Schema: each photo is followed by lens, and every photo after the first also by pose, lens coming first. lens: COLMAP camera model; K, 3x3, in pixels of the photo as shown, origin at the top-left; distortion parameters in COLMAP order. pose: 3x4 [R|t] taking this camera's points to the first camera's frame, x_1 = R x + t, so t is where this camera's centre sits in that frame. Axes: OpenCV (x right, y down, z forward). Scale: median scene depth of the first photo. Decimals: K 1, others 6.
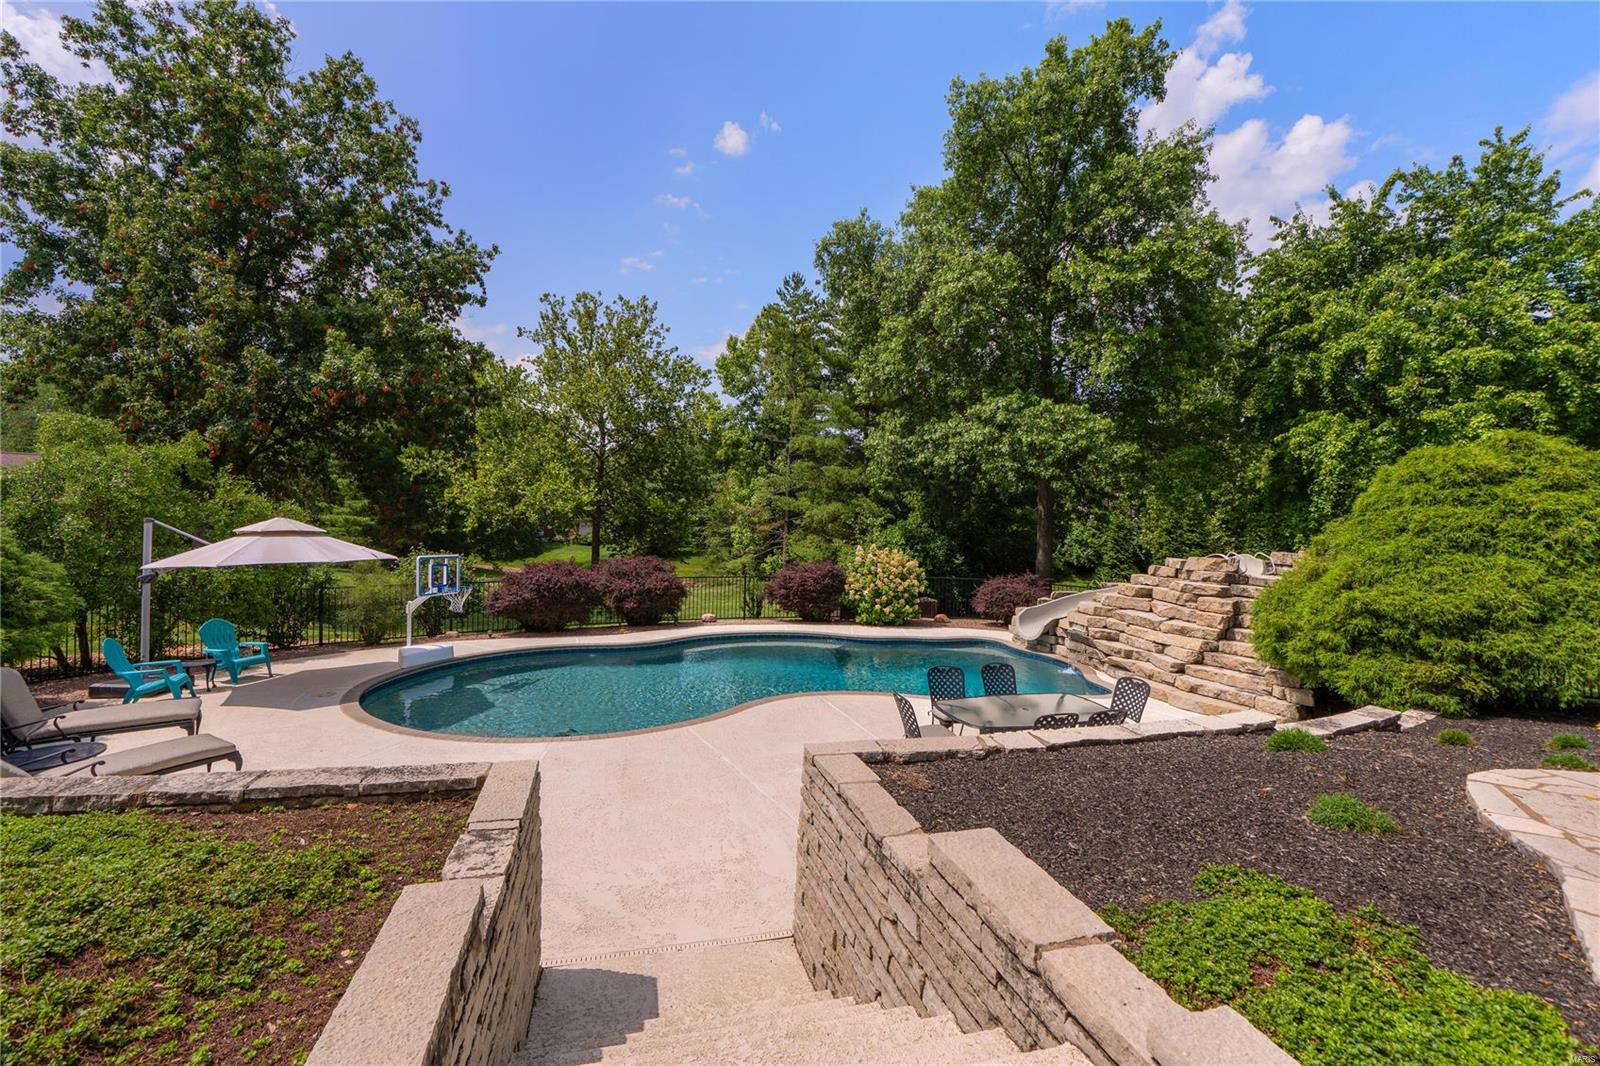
lens RADIAL K [[681.8, 0, 796.8], [0, 681.8, 524.9], [0, 0, 1]] dist [-0.005457, 0.000114]
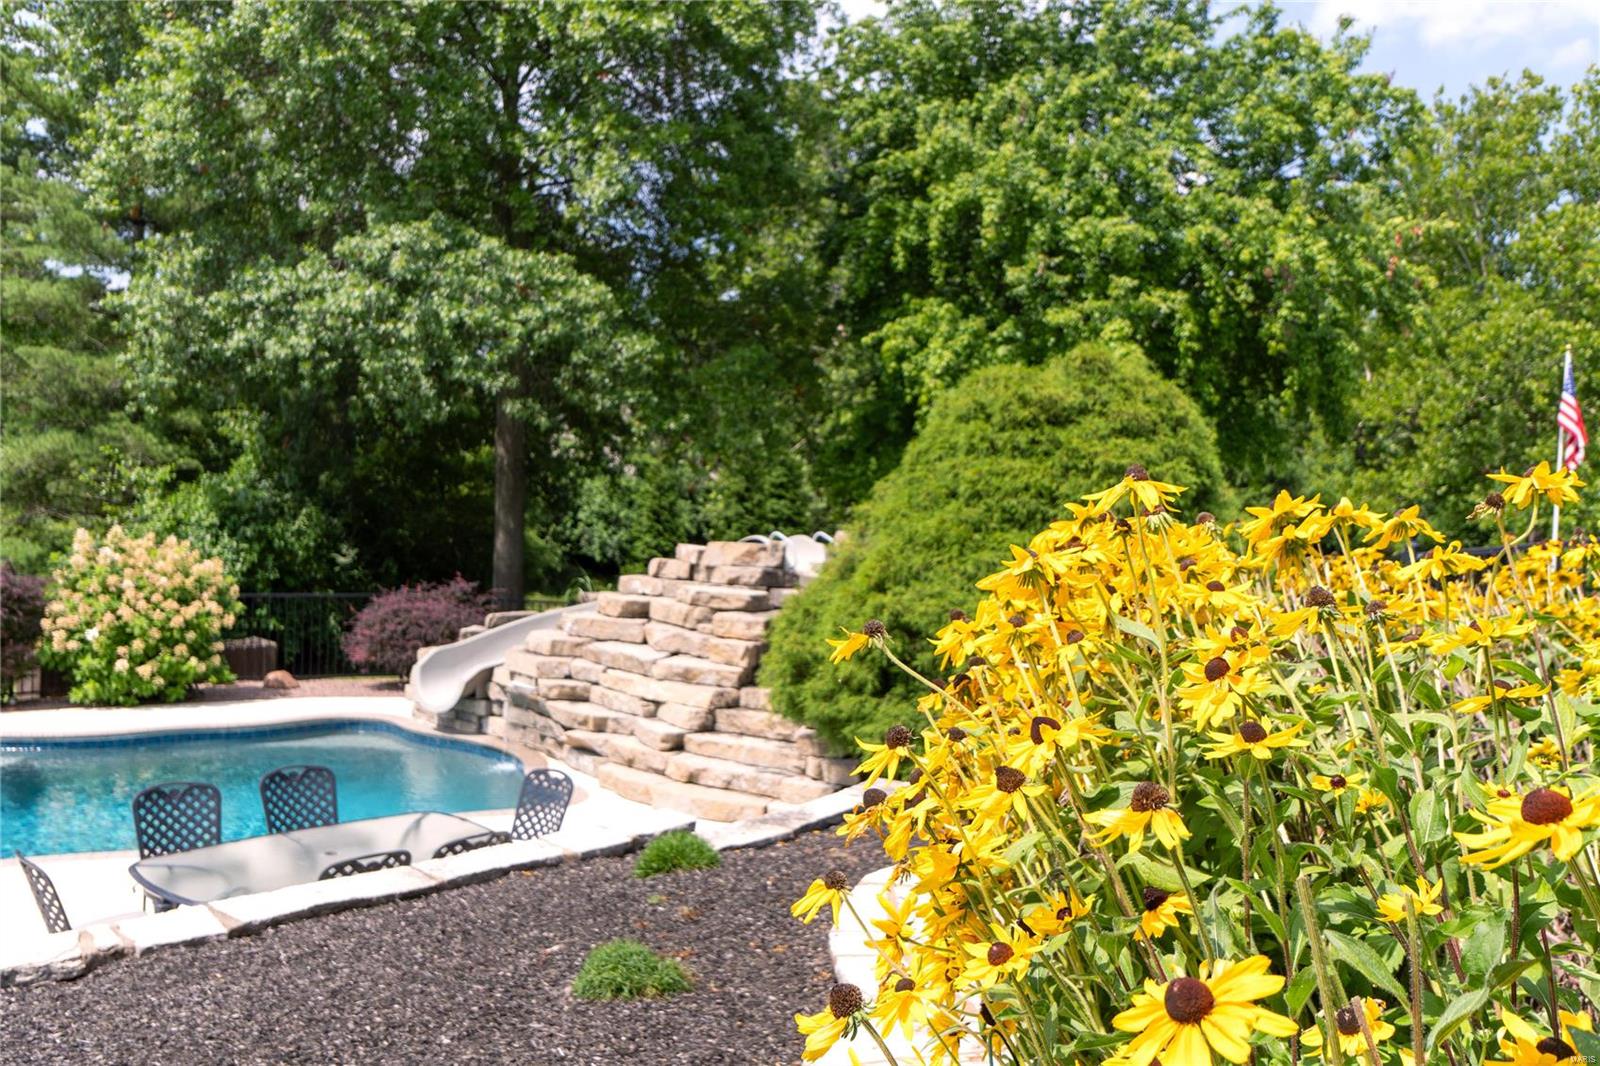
lens RADIAL K [[1382.1, 0, 808.4], [0, 1382.1, 521.5], [0, 0, 1]] dist [0.000865, 0.009641]
pose [[0.866895, -0.010254, 0.498385, 0.061420], [-0.003267, 0.999650, 0.026250, -0.000393], [-0.498480, -0.024384, 0.866558, -0.021616]]
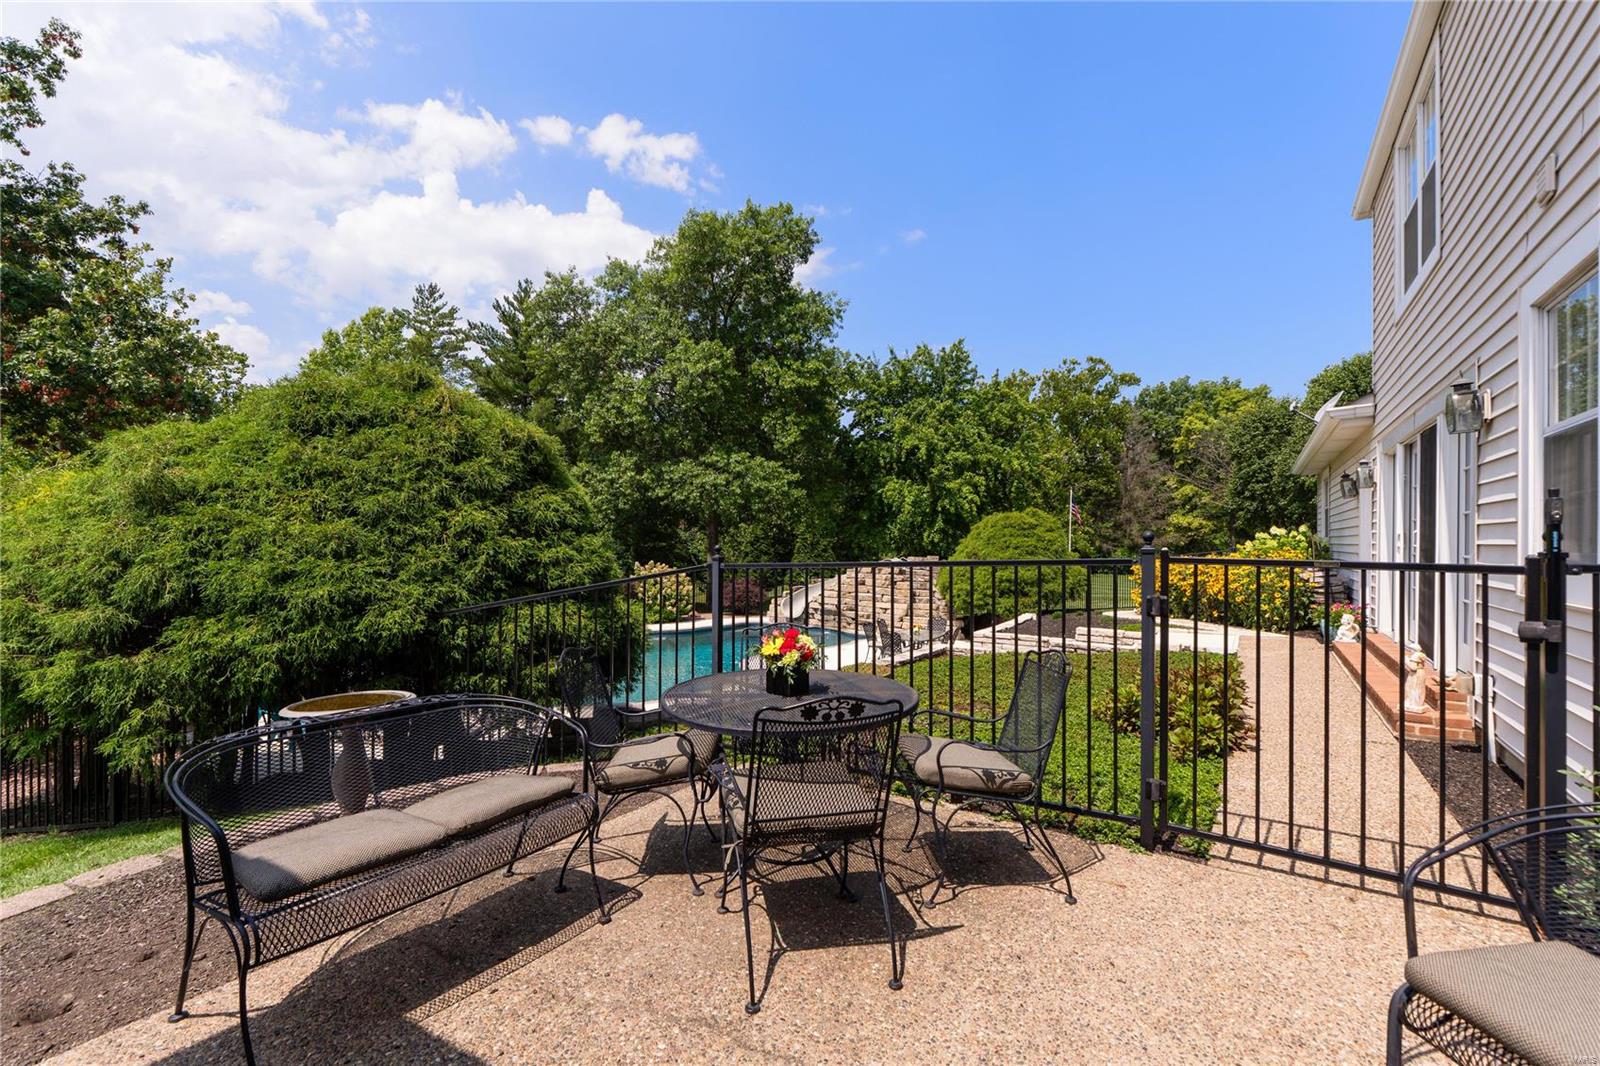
lens RADIAL K [[681.8, 0, 795.9], [0, 681.8, 541.4], [0, 0, 1]] dist [-0.005457, 0.000114]
pose [[0.744691, -0.015924, 0.667219, -0.620882], [0.009616, 0.999868, 0.013130, -0.024599], [-0.667340, -0.003362, 0.744745, -0.157004]]
